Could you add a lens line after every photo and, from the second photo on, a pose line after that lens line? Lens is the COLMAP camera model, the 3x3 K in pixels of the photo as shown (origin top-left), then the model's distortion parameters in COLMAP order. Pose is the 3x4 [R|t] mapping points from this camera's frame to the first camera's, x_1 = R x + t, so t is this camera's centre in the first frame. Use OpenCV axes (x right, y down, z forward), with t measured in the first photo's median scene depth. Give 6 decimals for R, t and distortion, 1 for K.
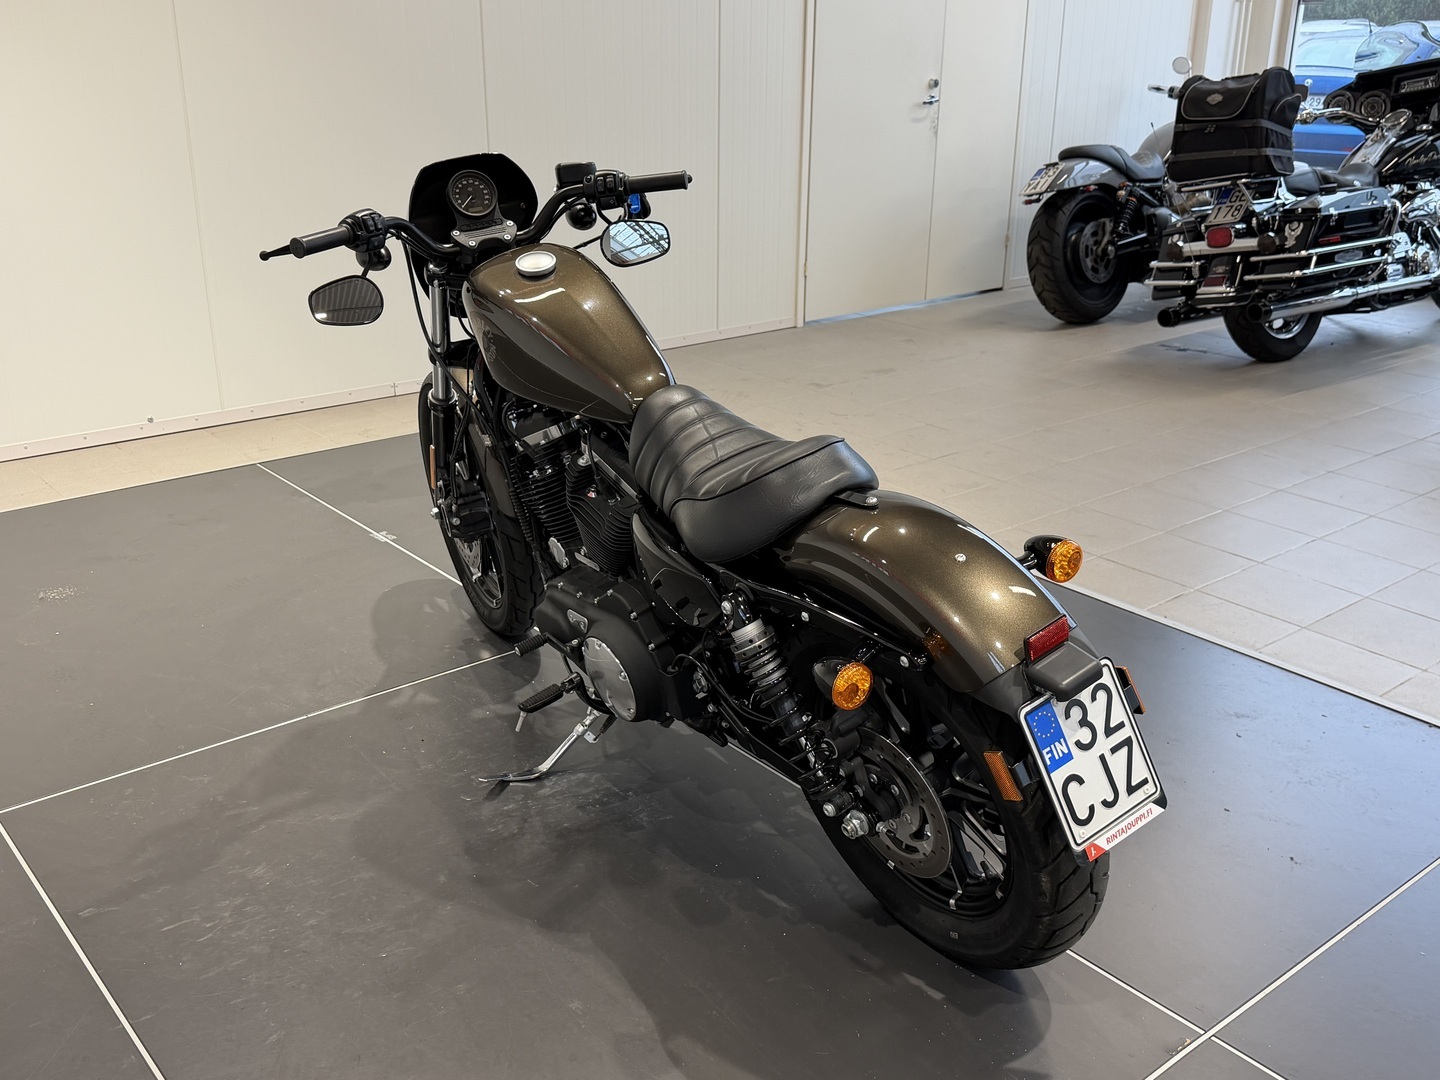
lens RADIAL K [[1403.9, 0, 712.3], [0, 1403.9, 545.6], [0, 0, 1]] dist [0.184512, -0.329939]
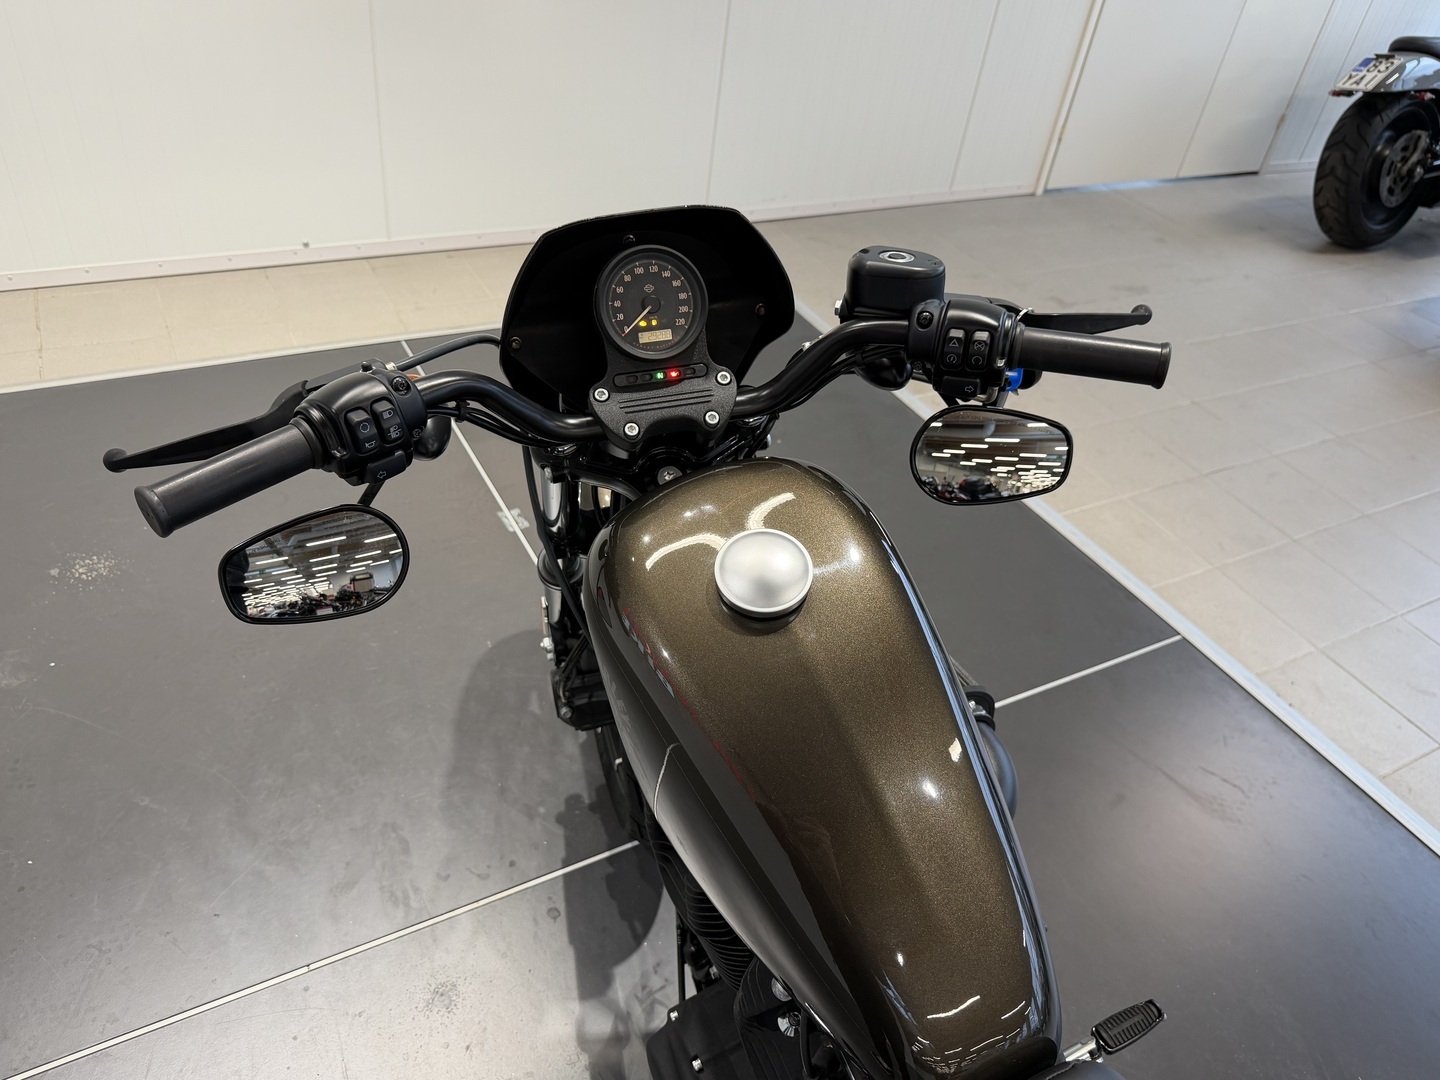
lens RADIAL K [[1059.0, 0, 719.1], [0, 1059.0, 545.8], [0, 0, 1]] dist [0.007891, -0.012305]
pose [[0.976964, 0.200102, -0.074160, -0.044484], [-0.170377, 0.940634, 0.293564, -0.111997], [0.128501, -0.274167, 0.953058, 0.273377]]
